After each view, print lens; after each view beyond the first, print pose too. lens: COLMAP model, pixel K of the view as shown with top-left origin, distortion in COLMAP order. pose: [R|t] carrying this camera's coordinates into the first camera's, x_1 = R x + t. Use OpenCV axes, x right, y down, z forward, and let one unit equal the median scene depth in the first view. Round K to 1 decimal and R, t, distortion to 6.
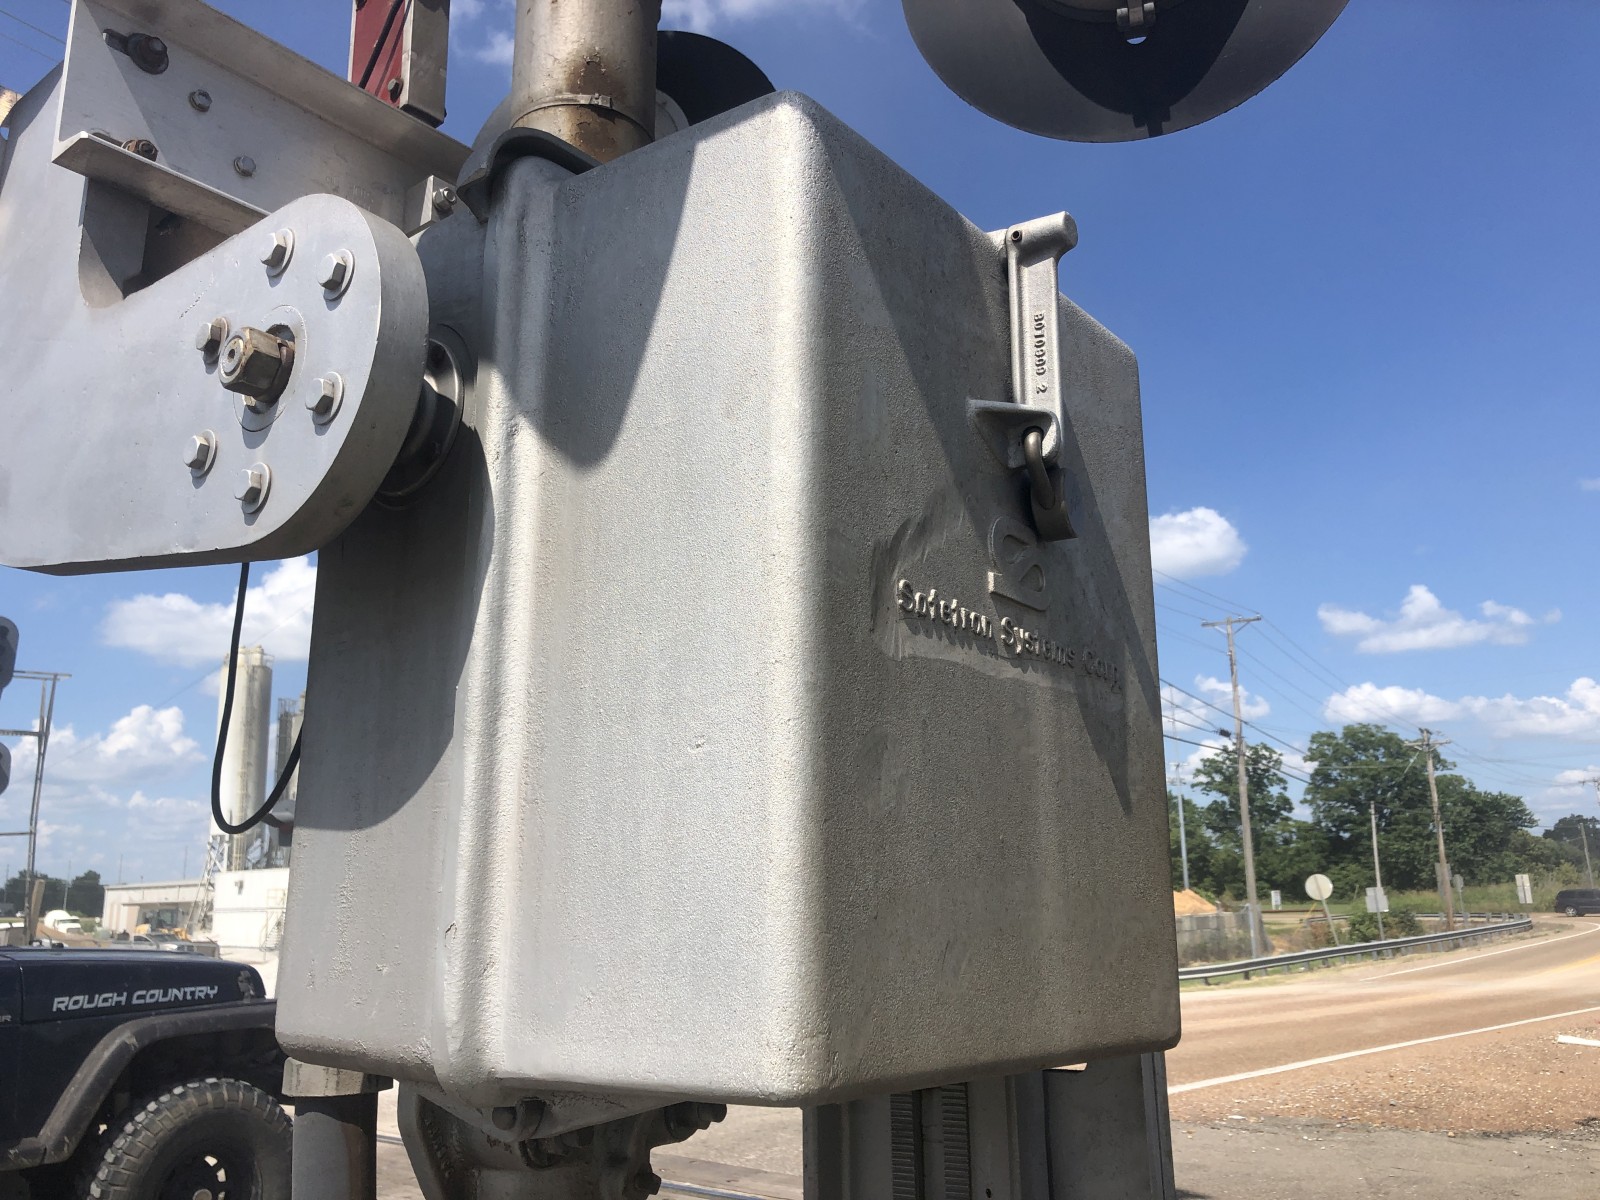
lens RADIAL K [[1320.1, 0, 781.0], [0, 1320.1, 561.0], [0, 0, 1]] dist [0.046975, -0.057933]
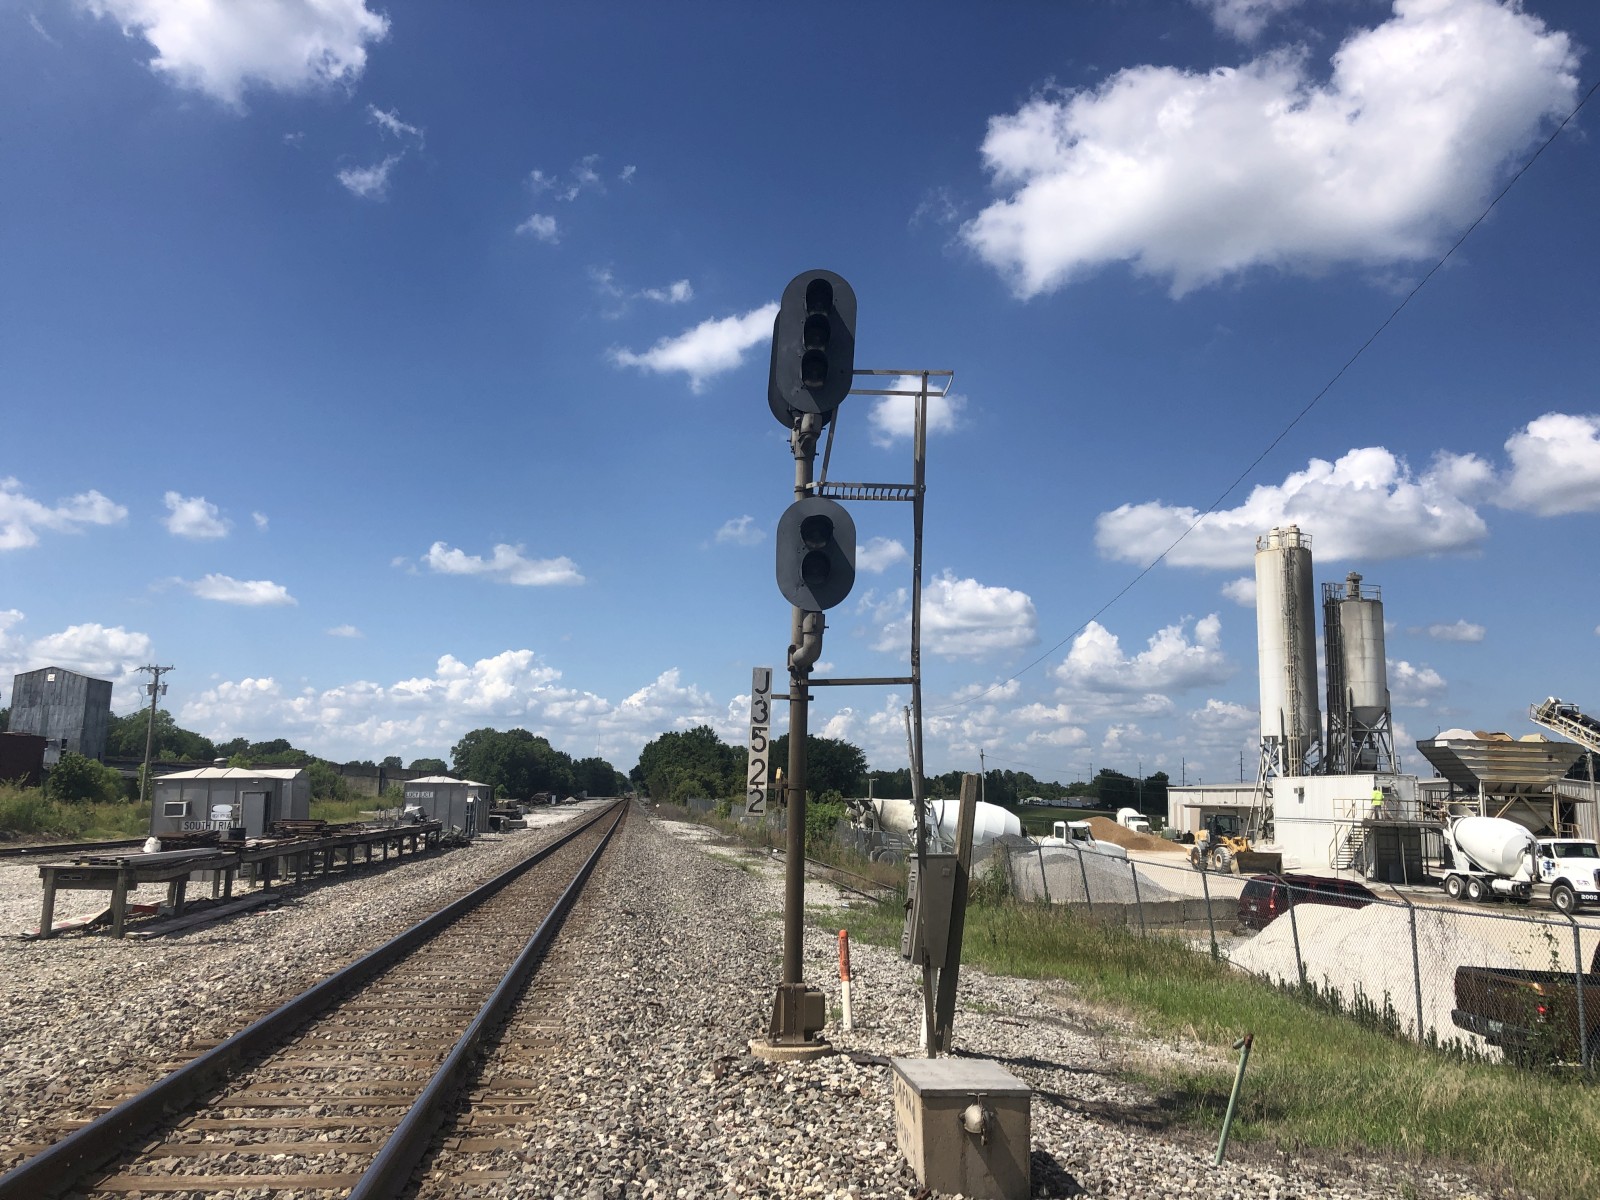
lens RADIAL K [[1320.1, 0, 818.1], [0, 1320.1, 577.9], [0, 0, 1]] dist [0.046975, -0.057933]
pose [[0.749810, -0.061877, -0.658754, -0.053484], [0.113053, 0.992958, 0.035411, 0.032865], [0.651924, -0.101026, 0.751525, 0.134153]]
